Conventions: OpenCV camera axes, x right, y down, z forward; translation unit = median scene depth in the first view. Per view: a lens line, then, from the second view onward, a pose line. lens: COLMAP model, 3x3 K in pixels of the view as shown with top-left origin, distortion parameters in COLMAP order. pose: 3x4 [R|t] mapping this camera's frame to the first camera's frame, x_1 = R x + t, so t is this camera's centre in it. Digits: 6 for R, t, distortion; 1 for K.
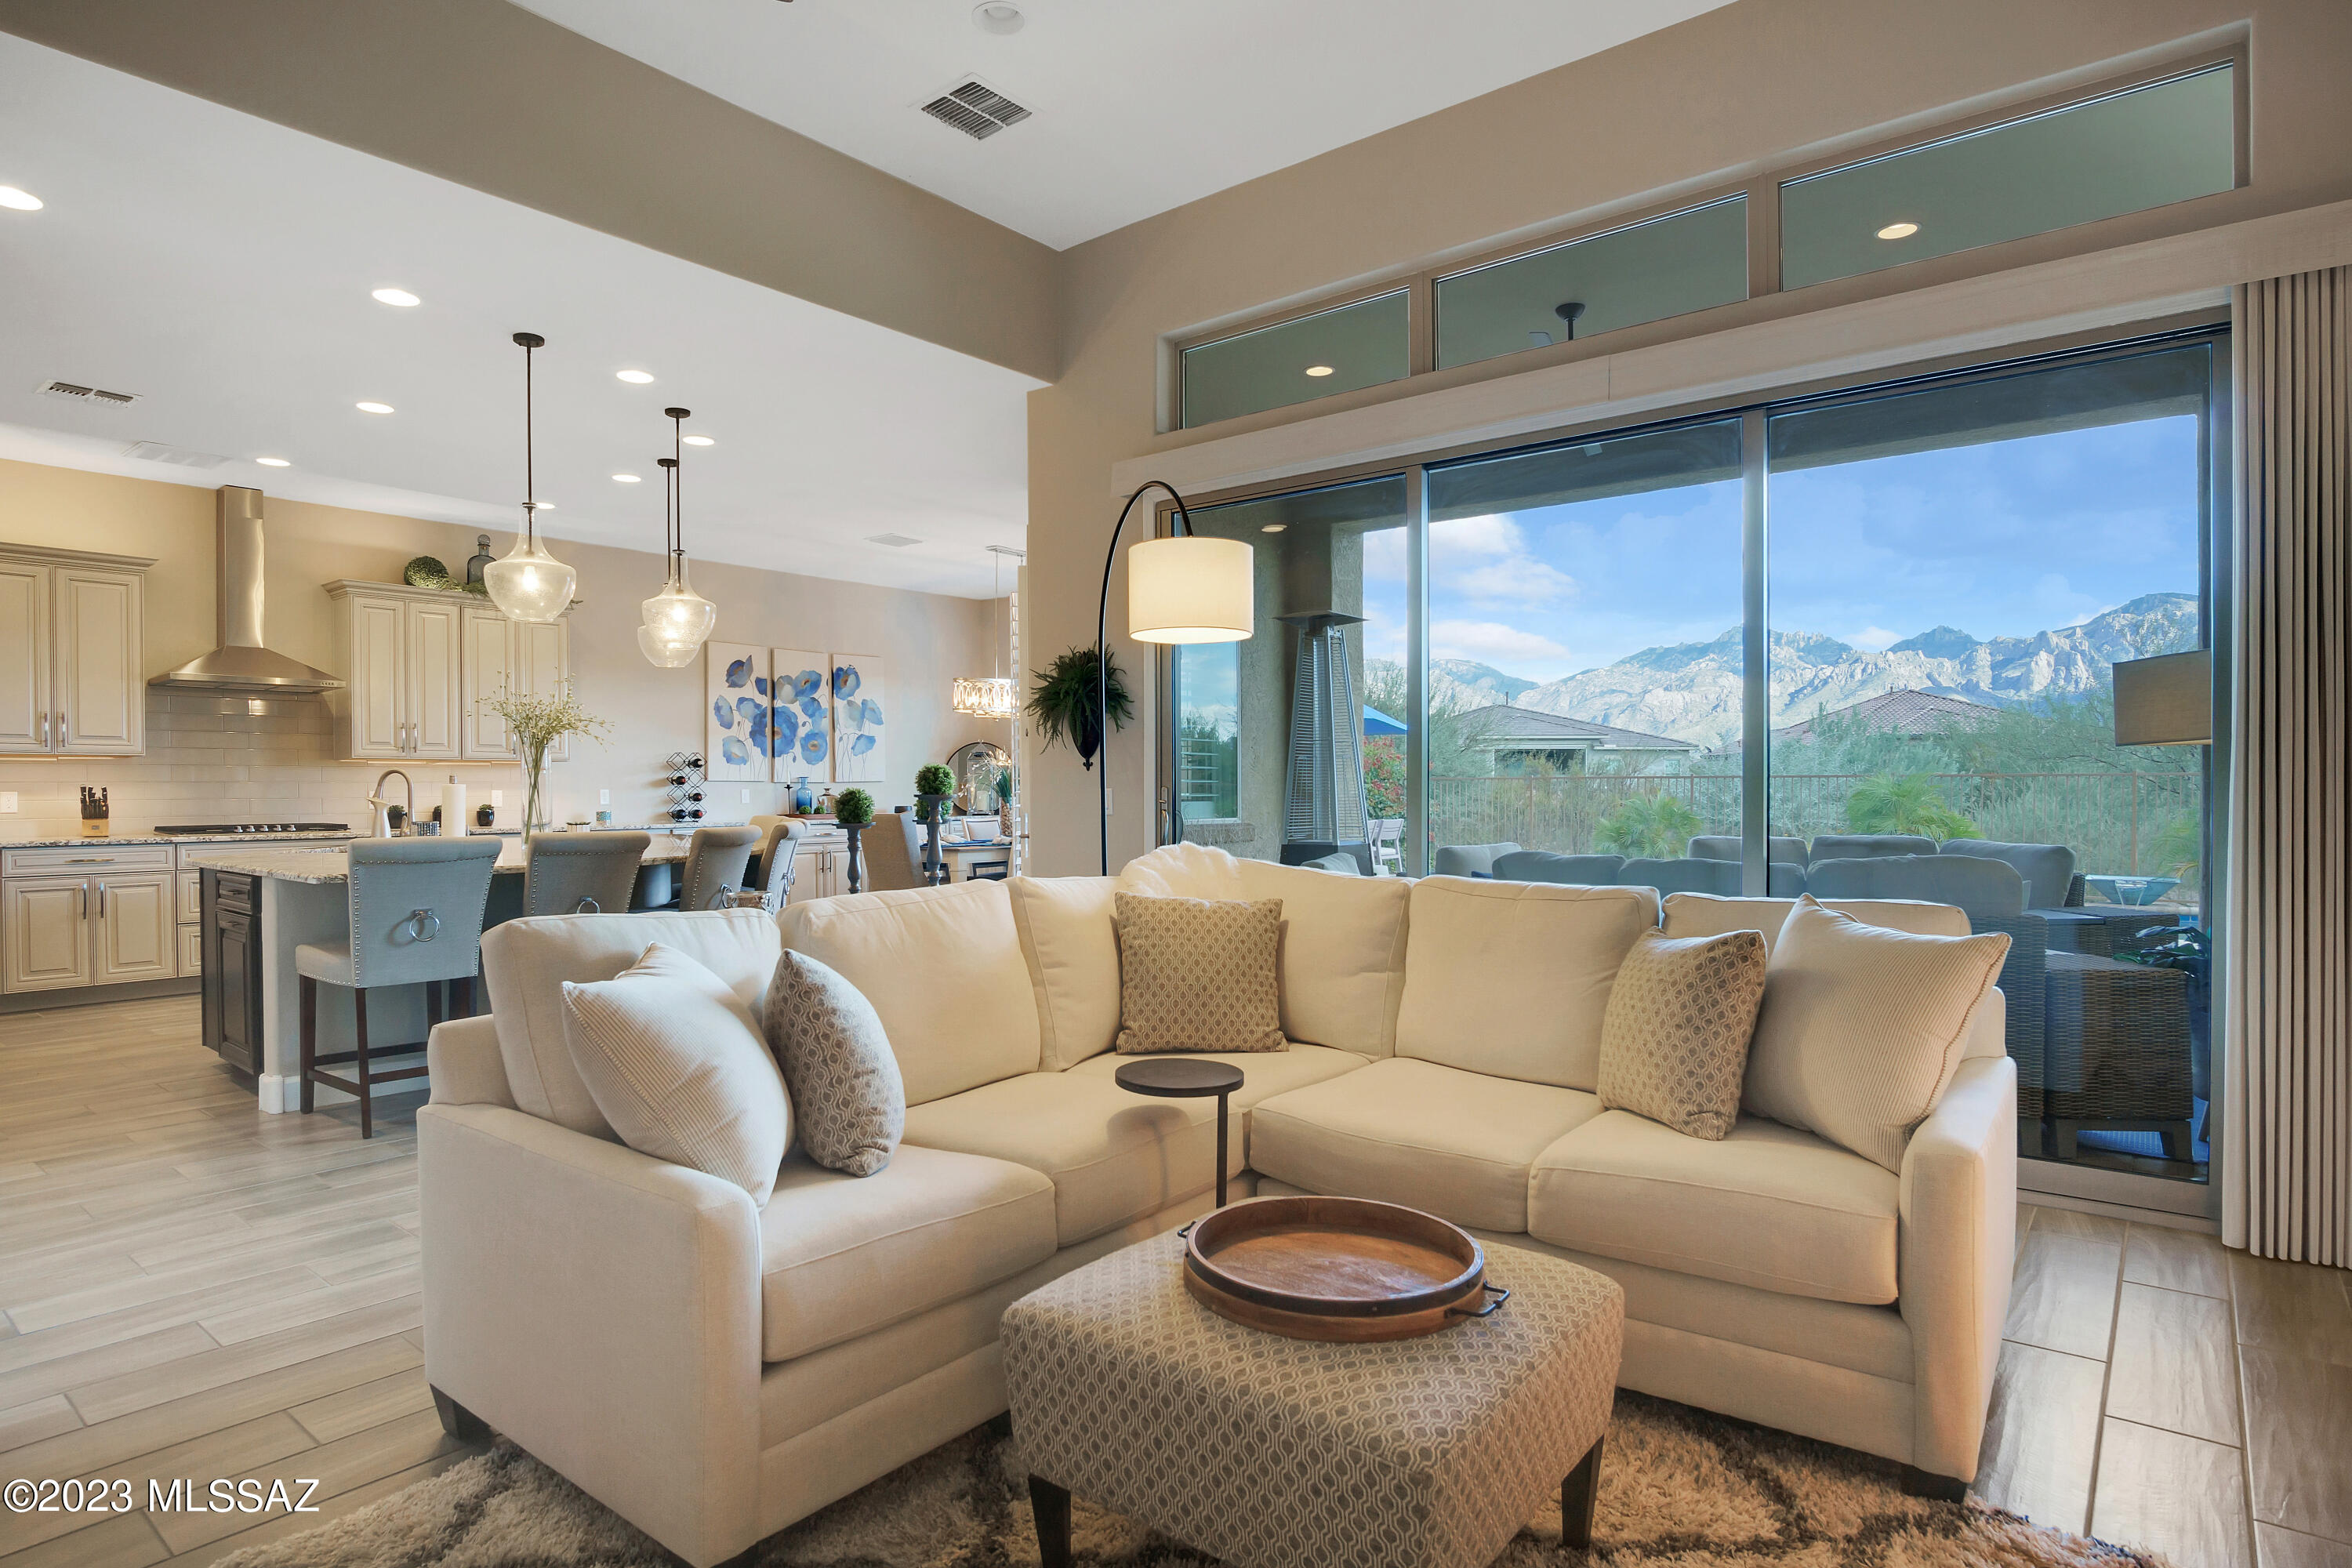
lens RADIAL K [[1271.2, 0, 1169.9], [0, 1271.2, 798.9], [0, 0, 1]] dist [-0.023782, 0.002281]
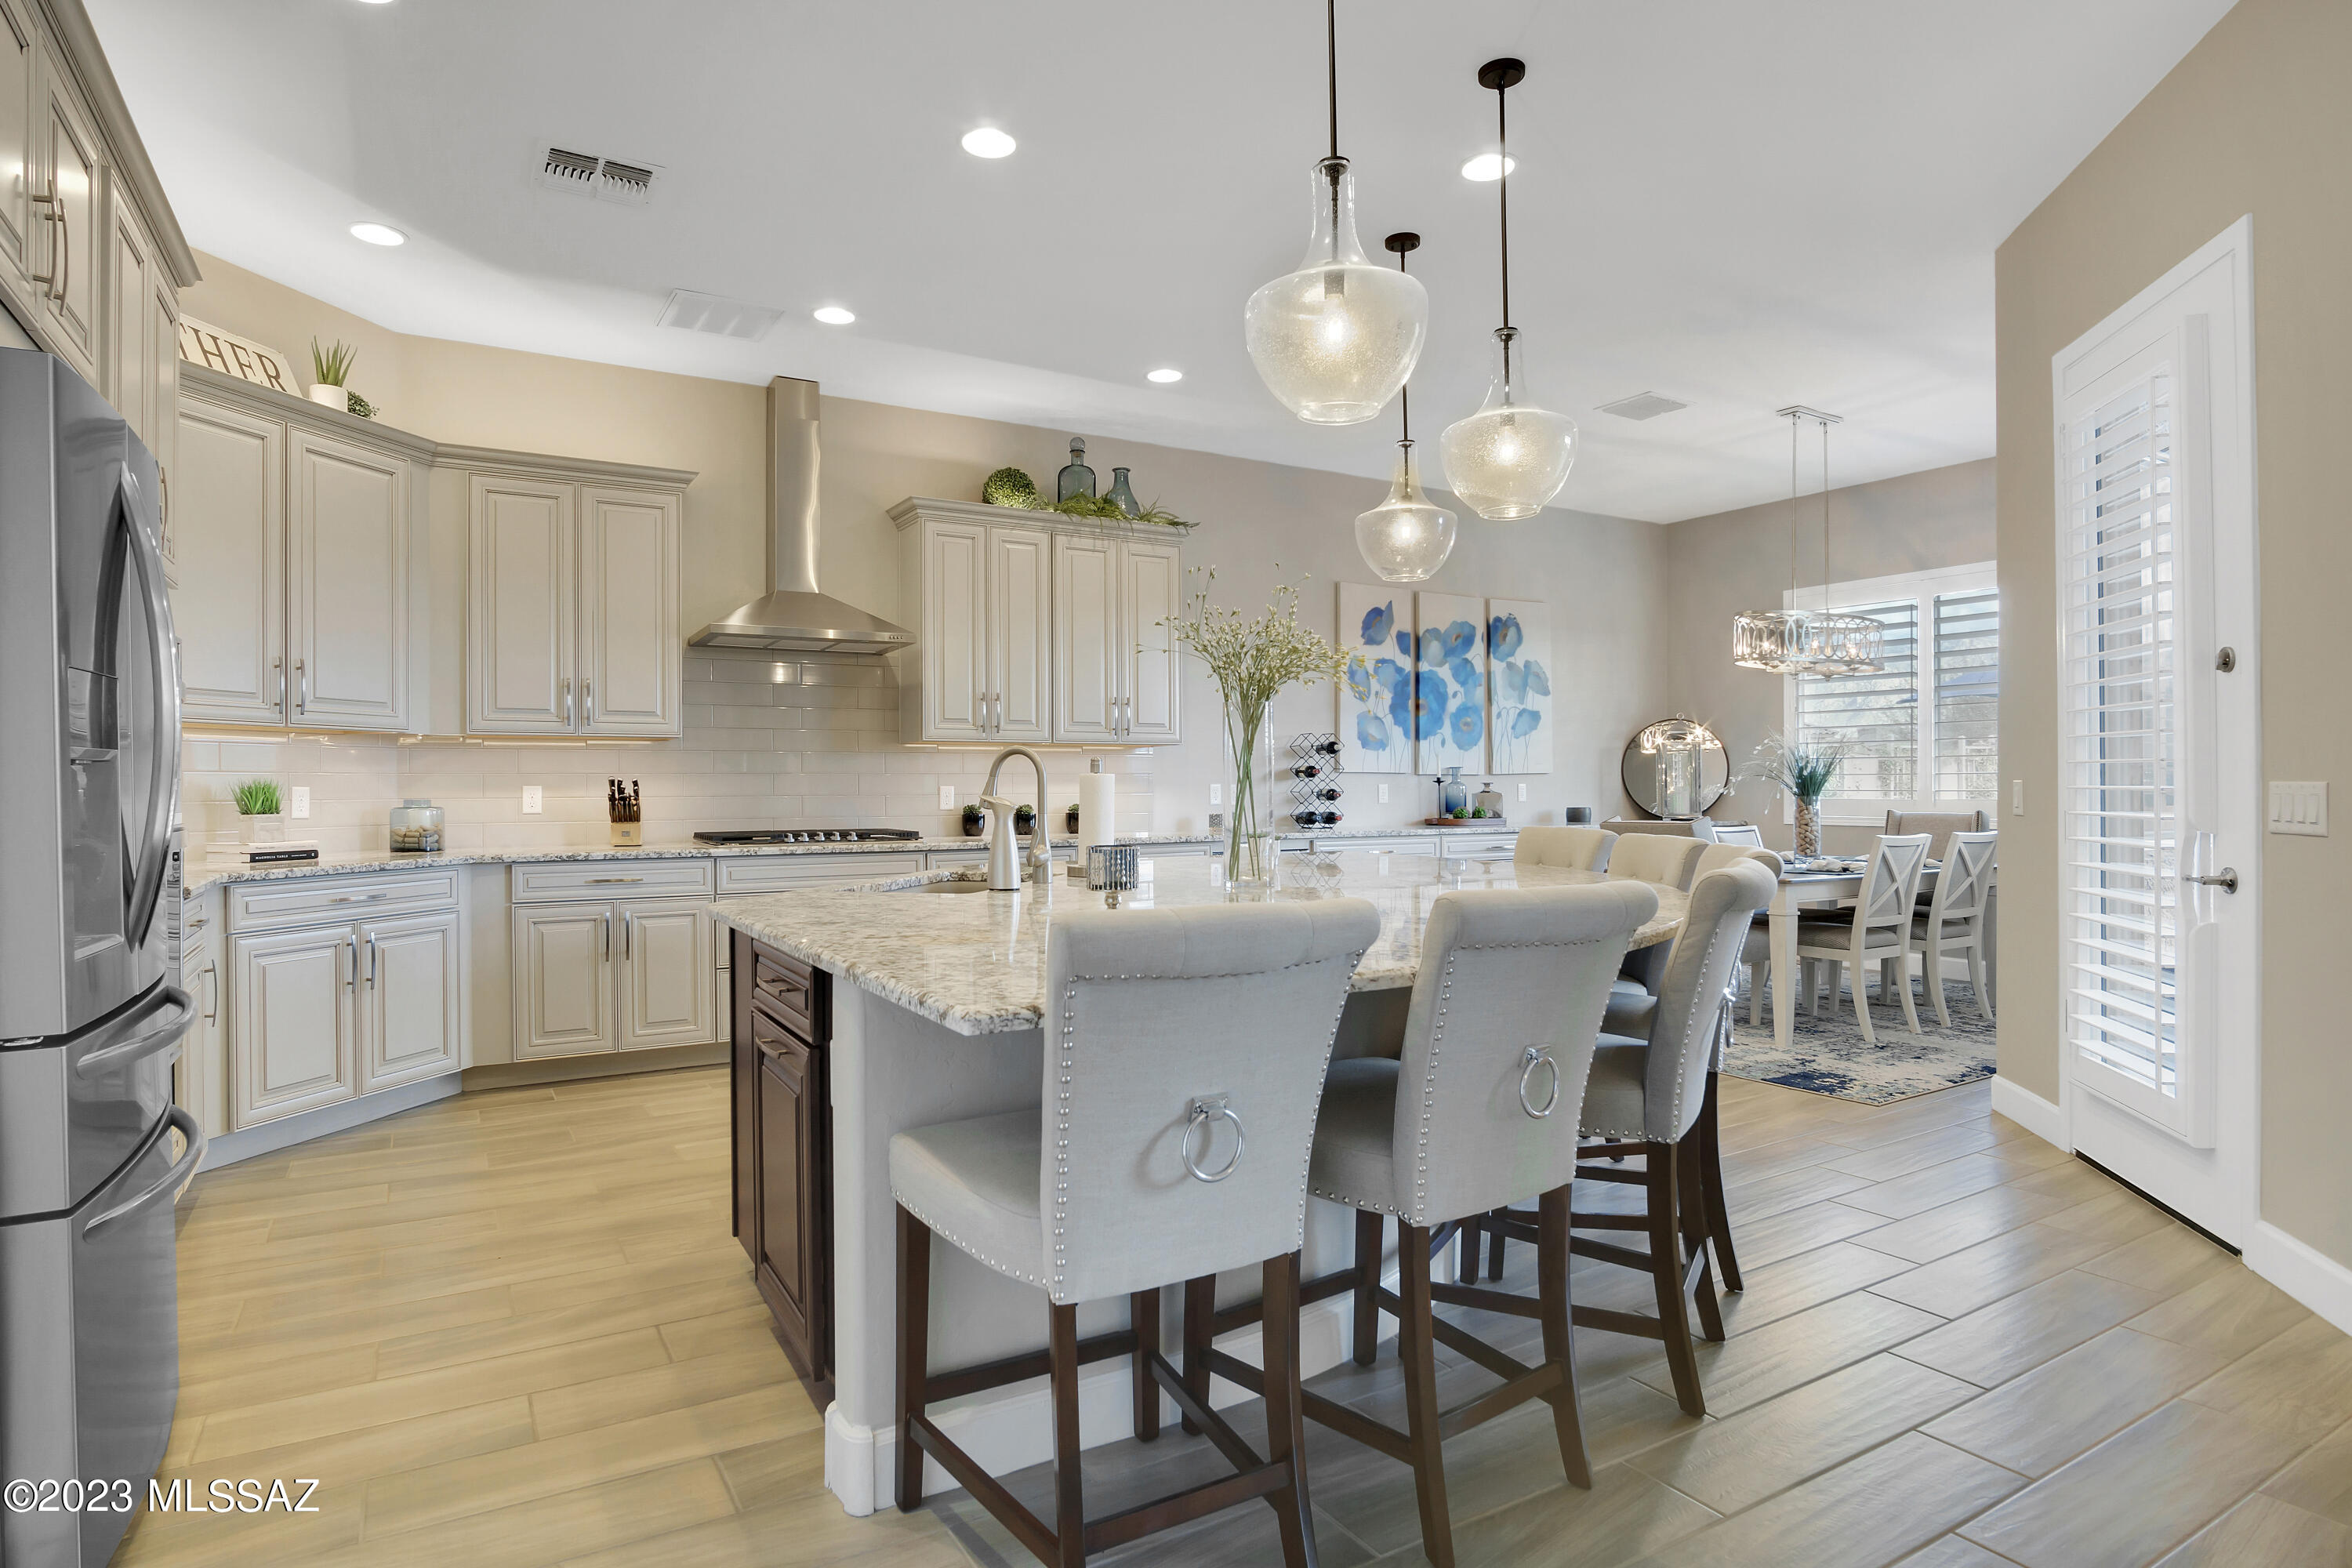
lens RADIAL K [[1271.2, 0, 1185.3], [0, 1271.2, 784.3], [0, 0, 1]] dist [-0.023782, 0.002281]
pose [[0.944110, -0.000541, -0.329630, -0.251854], [-0.002580, 0.999956, -0.009033, -0.000729], [0.329620, 0.009379, 0.944067, 0.339301]]
